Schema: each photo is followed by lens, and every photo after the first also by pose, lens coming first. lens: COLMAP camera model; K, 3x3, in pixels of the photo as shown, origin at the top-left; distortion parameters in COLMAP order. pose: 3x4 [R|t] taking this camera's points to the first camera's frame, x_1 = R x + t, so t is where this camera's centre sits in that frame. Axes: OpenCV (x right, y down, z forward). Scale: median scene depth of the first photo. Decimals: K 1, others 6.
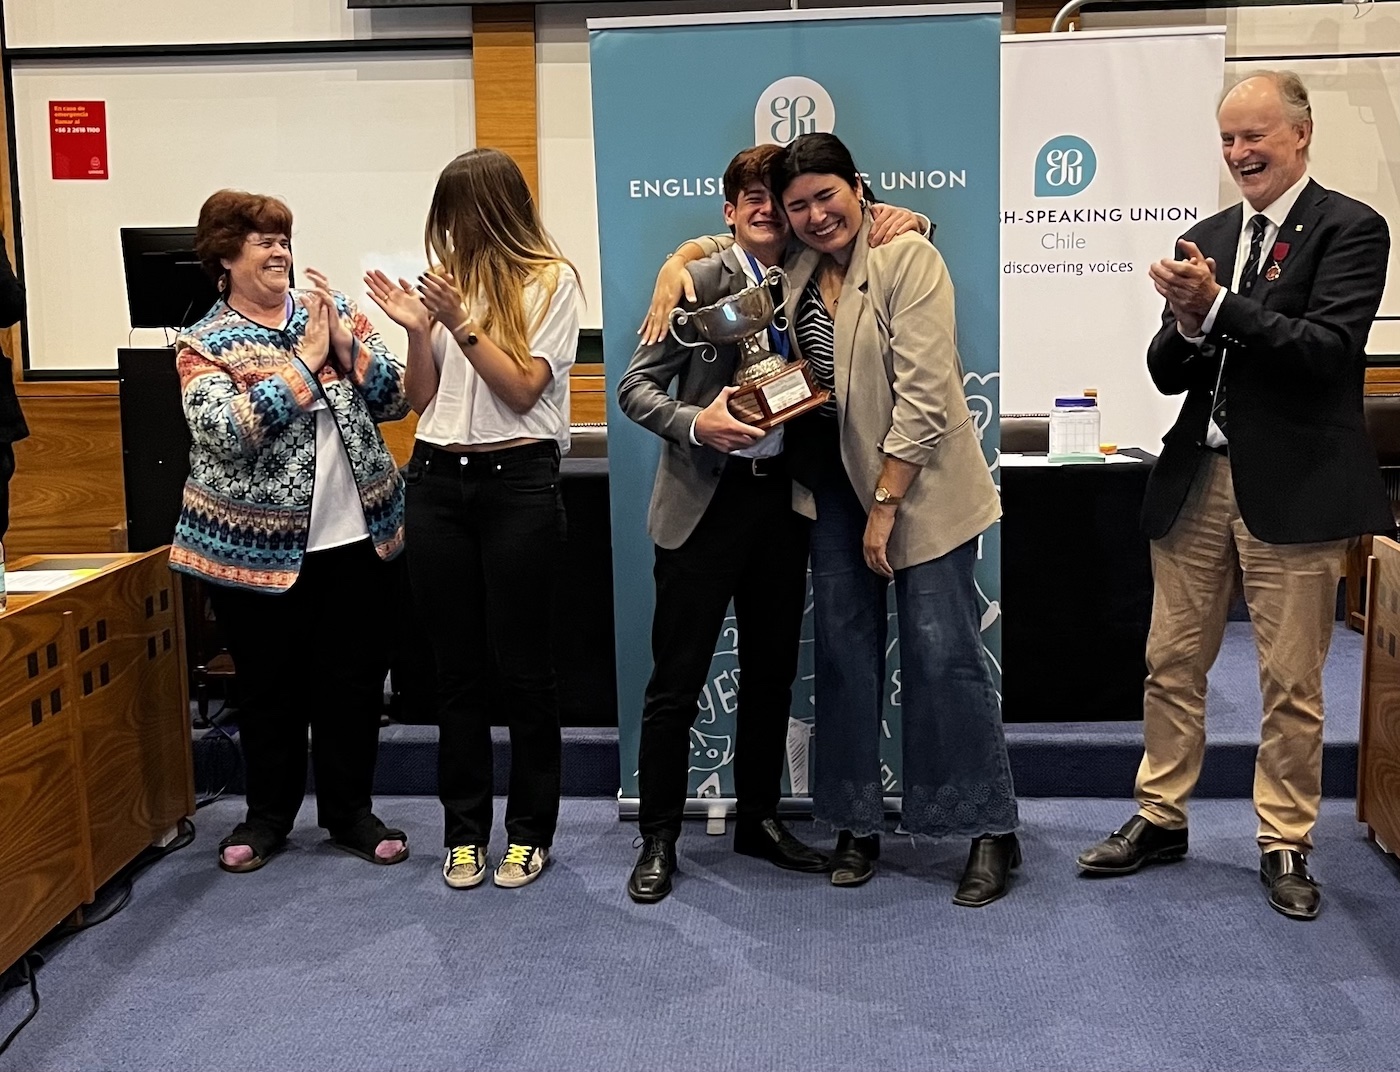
lens RADIAL K [[2004.6, 0, 700.0], [0, 2004.6, 536.0], [0, 0, 1]] dist [0.170875, -0.655145]
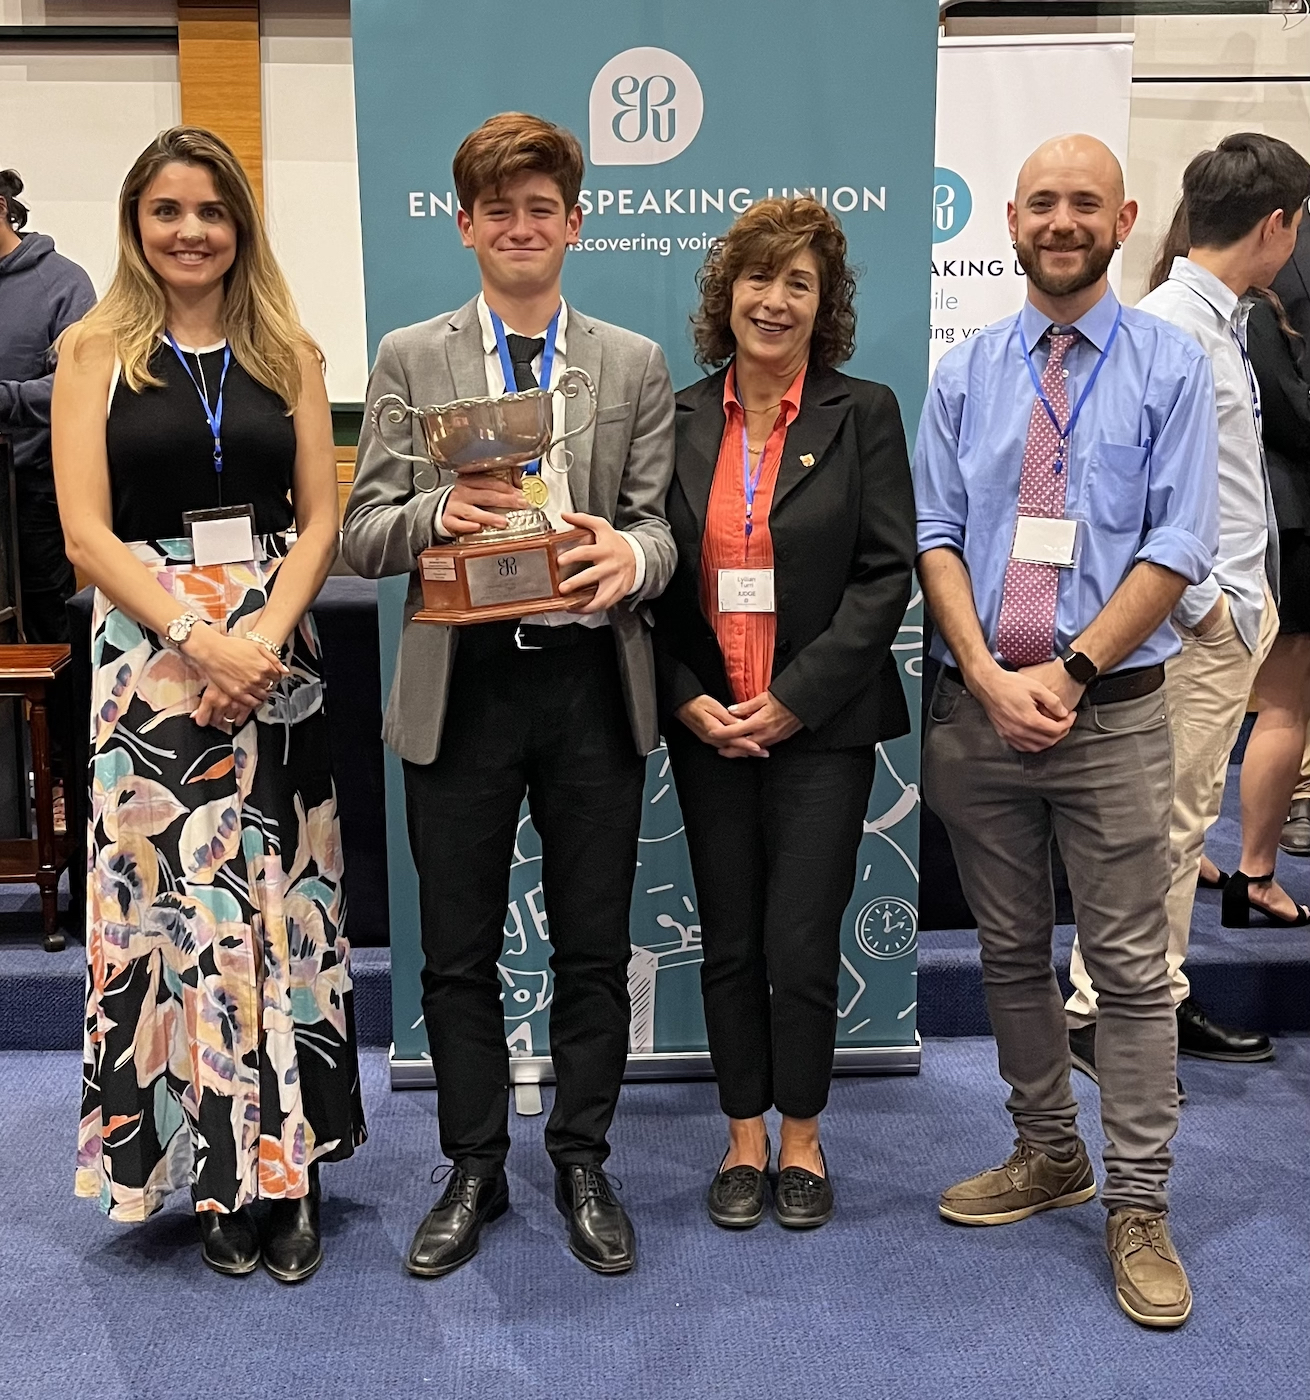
lens RADIAL K [[1855.7, 0, 606.4], [0, 1855.7, 638.8], [0, 0, 1]] dist [0.094419, -0.210500]
pose [[0.993937, -0.003303, 0.109906, -0.037786], [0.000557, 0.999687, 0.025003, -0.037547], [-0.109954, -0.024790, 0.993627, 0.343260]]
